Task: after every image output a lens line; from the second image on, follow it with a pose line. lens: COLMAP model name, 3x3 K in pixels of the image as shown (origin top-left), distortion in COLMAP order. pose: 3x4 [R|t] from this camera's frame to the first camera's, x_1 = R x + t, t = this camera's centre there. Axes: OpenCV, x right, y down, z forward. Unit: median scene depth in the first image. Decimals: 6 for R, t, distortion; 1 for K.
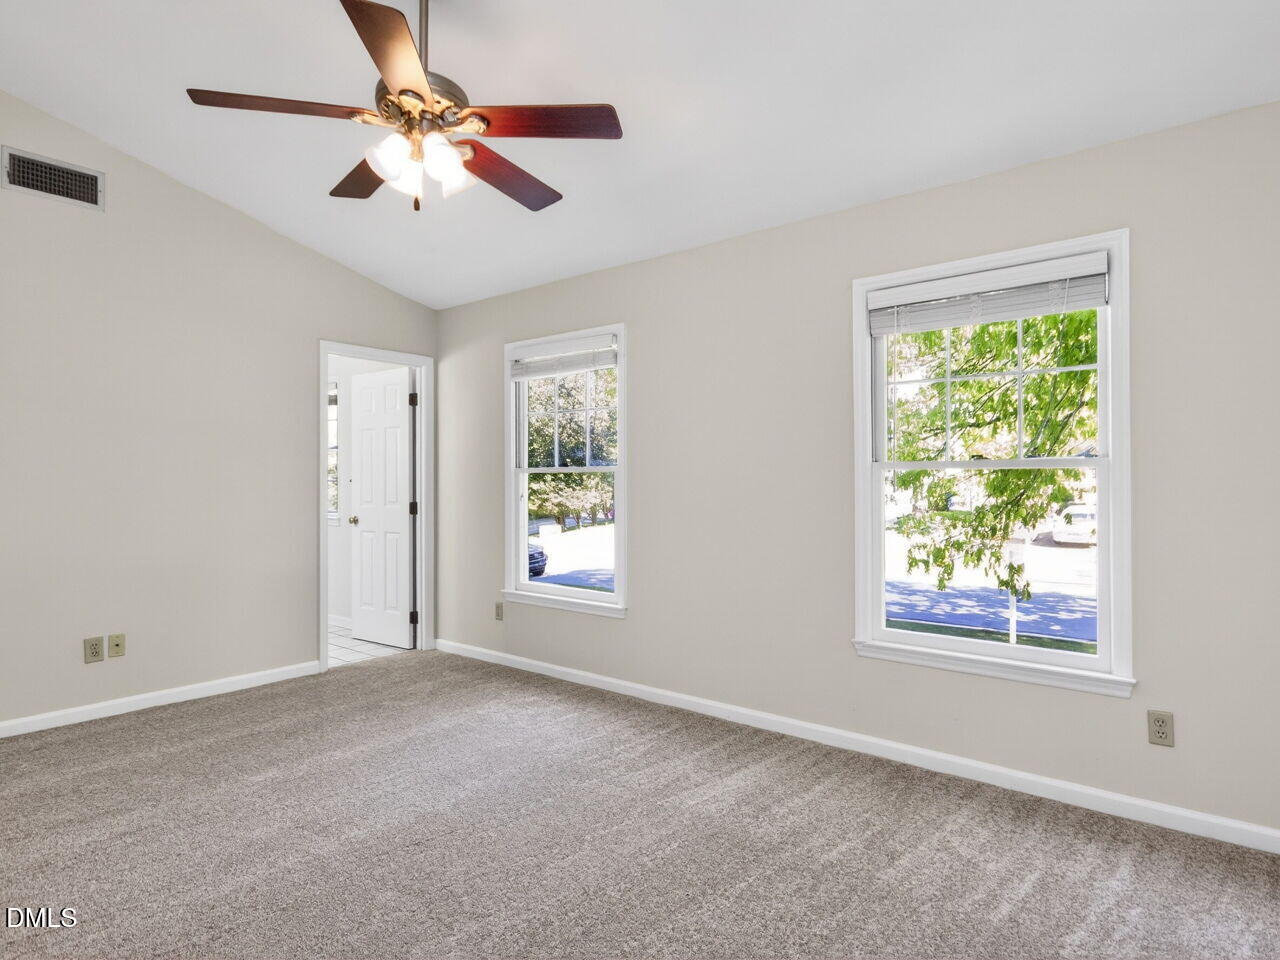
lens RADIAL K [[739.8, 0, 641.5], [0, 739.8, 483.6], [0, 0, 1]] dist [0.005772, 0.002908]
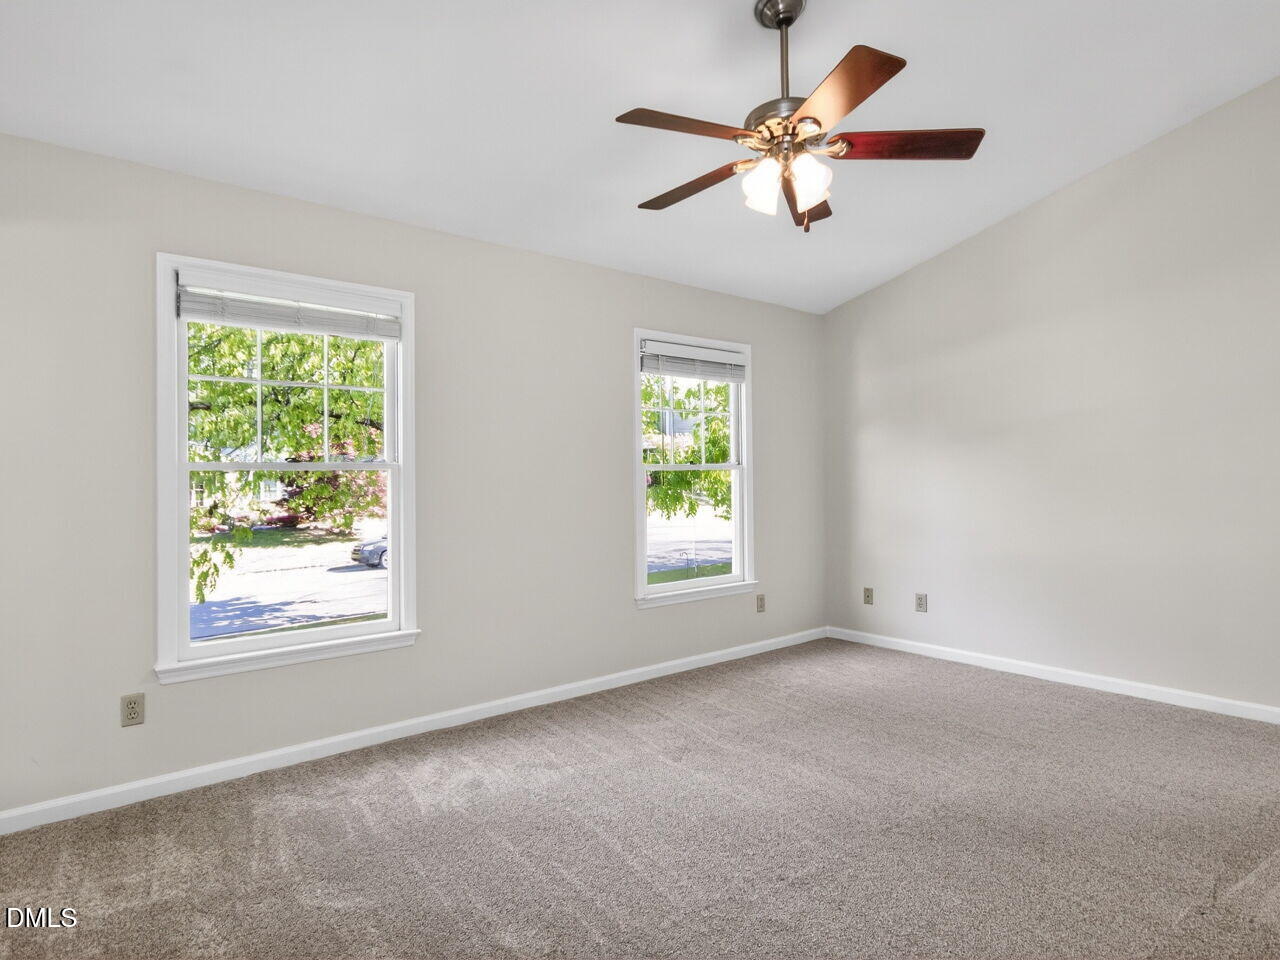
lens RADIAL K [[673.0, 0, 616.6], [0, 673.0, 478.2], [0, 0, 1]] dist [0.005388, 0.001090]
pose [[0.240024, 0.001516, 0.970766, -0.711931], [0.012957, 0.999905, -0.004765, 0.000352], [-0.970681, 0.013722, 0.239981, 0.591224]]
